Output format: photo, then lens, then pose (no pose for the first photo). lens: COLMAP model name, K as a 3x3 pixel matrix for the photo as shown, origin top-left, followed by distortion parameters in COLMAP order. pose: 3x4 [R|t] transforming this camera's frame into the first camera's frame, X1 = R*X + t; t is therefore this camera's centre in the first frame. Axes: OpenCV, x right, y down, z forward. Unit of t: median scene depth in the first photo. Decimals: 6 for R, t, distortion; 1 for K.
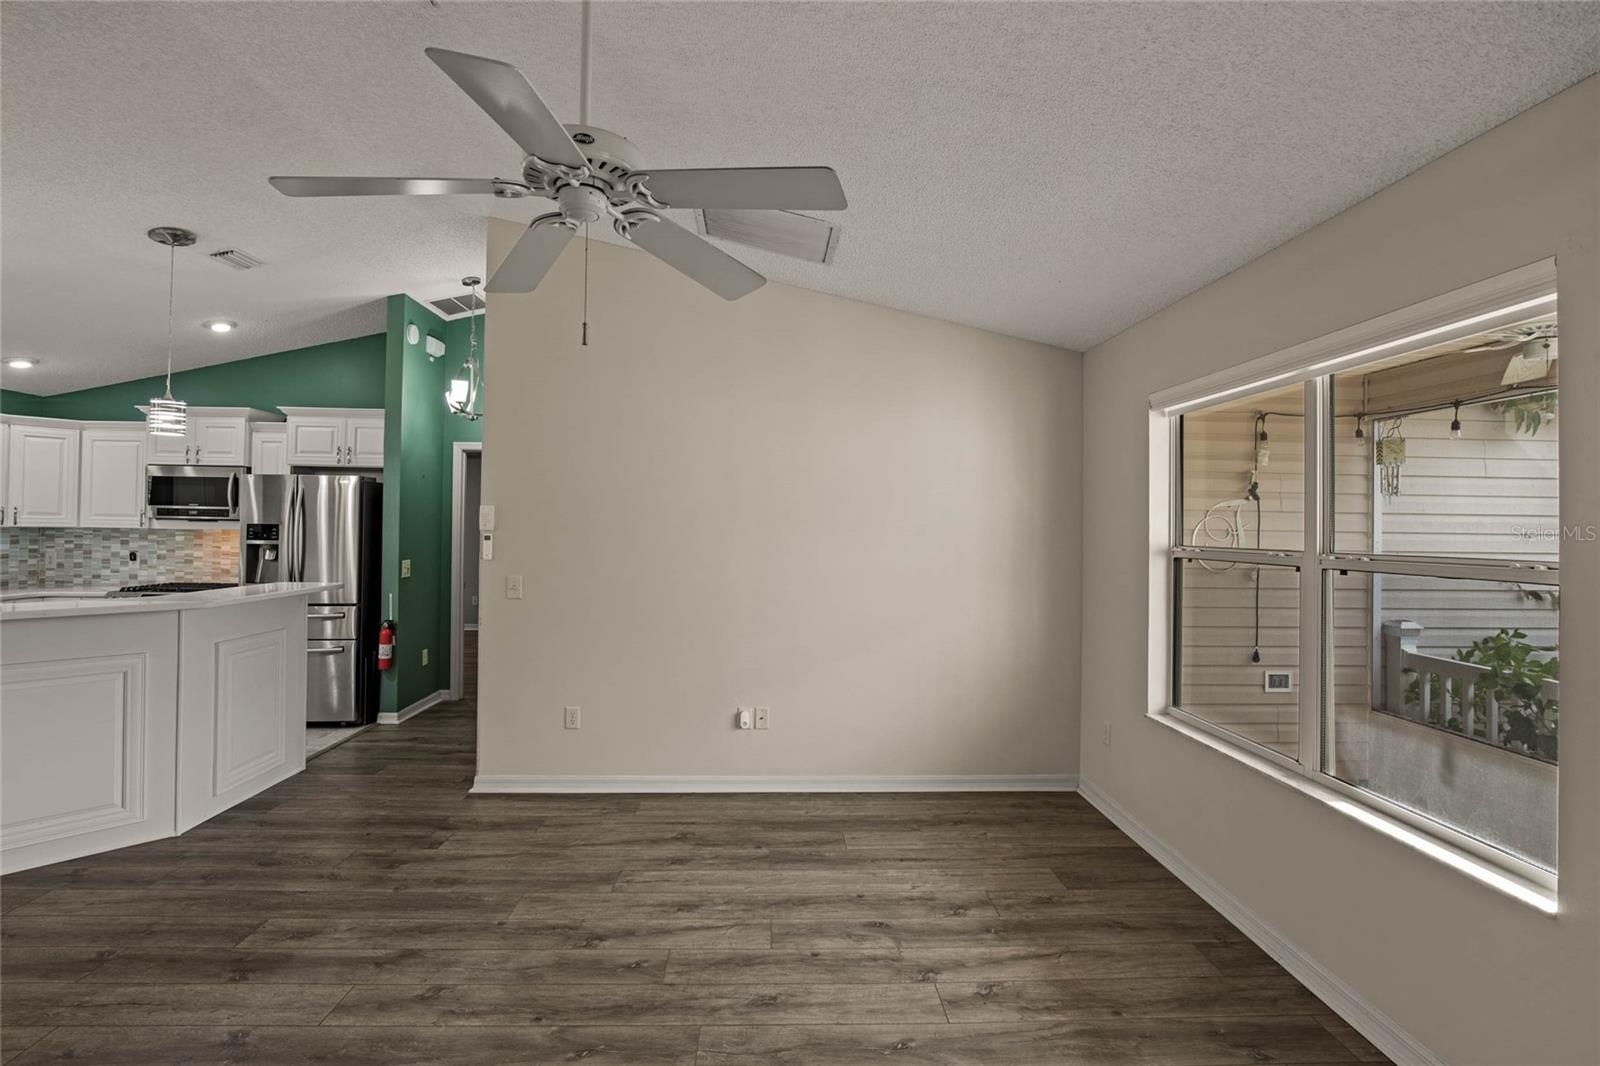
lens RADIAL K [[751.6, 0, 790.6], [0, 751.6, 517.4], [0, 0, 1]] dist [-0.026254, 0.008213]
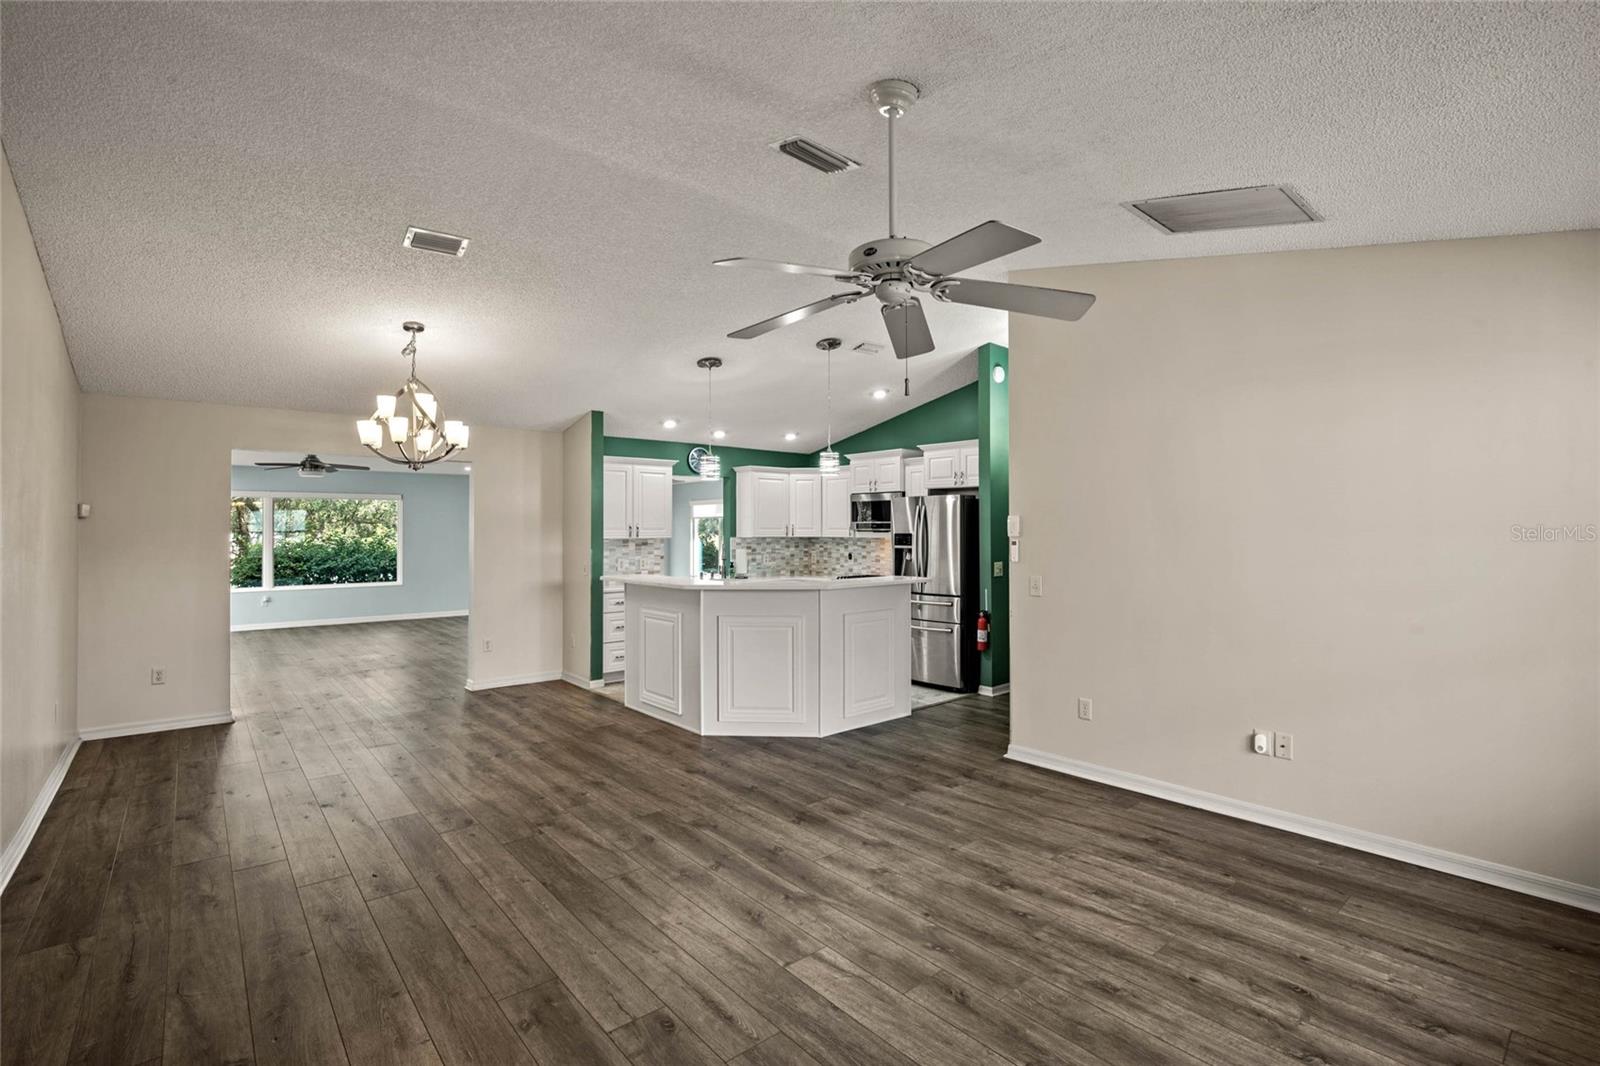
lens RADIAL K [[729.5, 0, 800.6], [0, 729.5, 521.0], [0, 0, 1]] dist [-0.027486, 0.006686]
pose [[0.622213, -0.024410, -0.782467, 0.261565], [0.020617, 0.999678, -0.014791, 0.002106], [0.782576, -0.006929, 0.622516, 0.023575]]
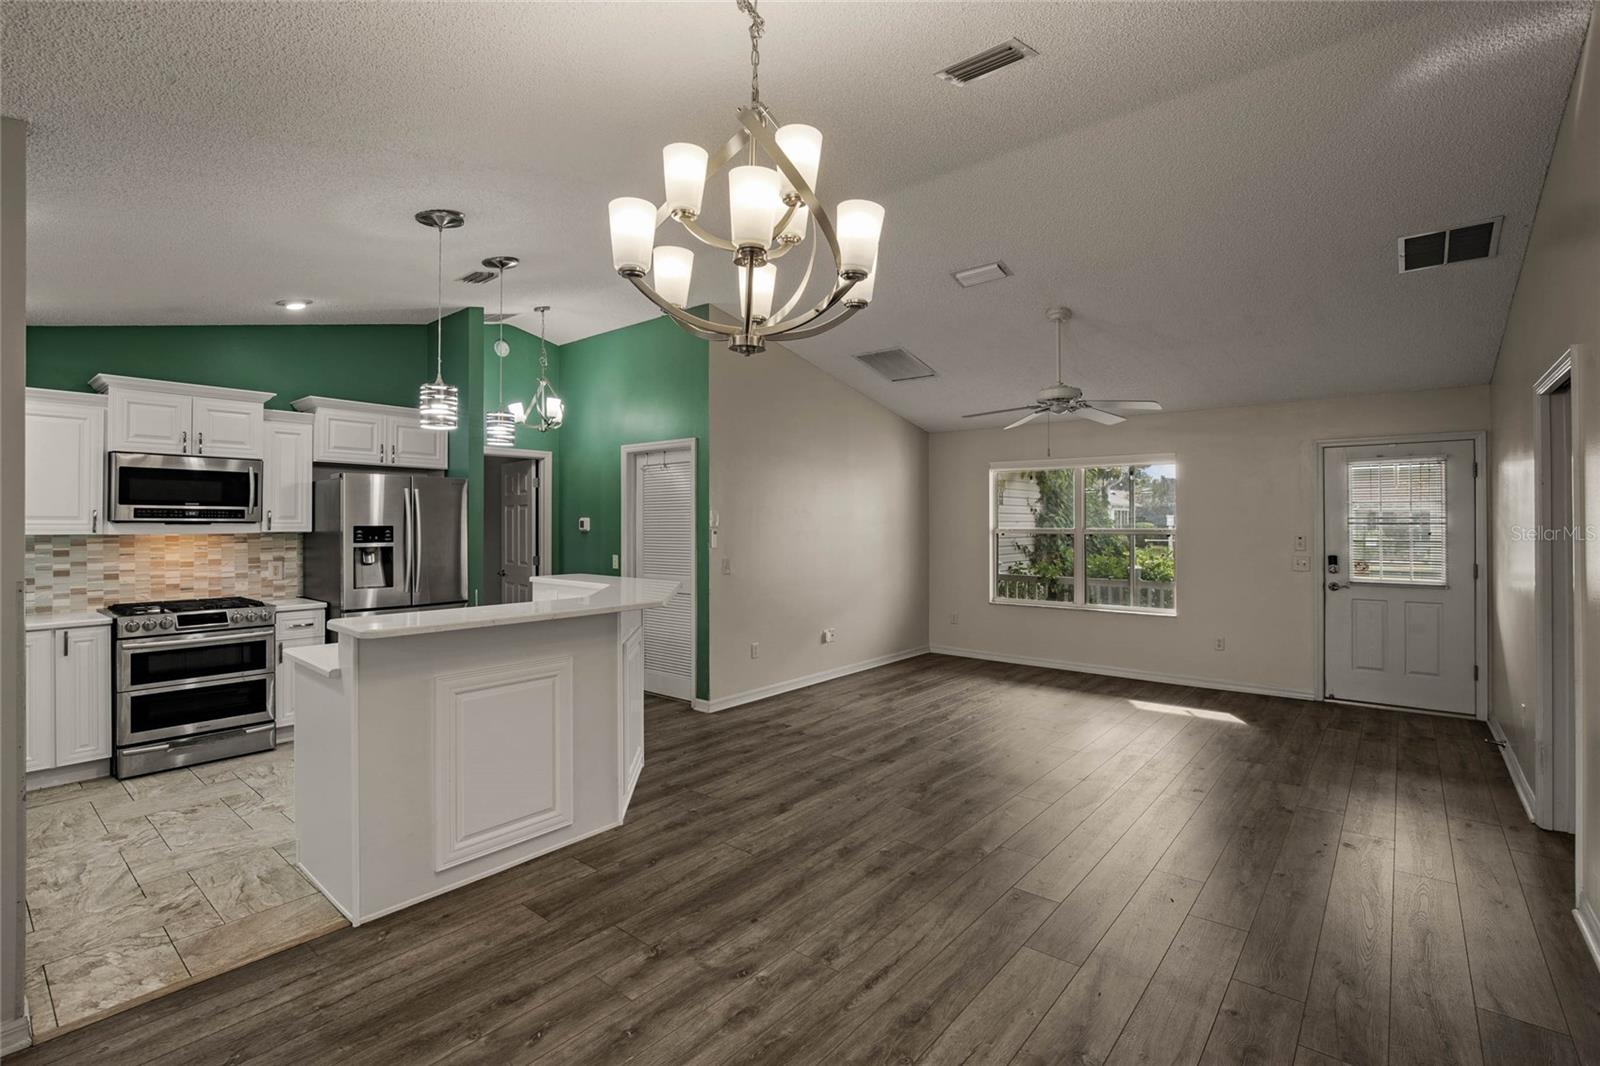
lens RADIAL K [[735.3, 0, 802.2], [0, 735.3, 519.6], [0, 0, 1]] dist [-0.026744, 0.007249]
pose [[0.662769, -0.009697, 0.748761, -1.241471], [-0.001451, 0.999898, 0.014233, -0.016103], [-0.748823, -0.010520, 0.662687, -0.044137]]
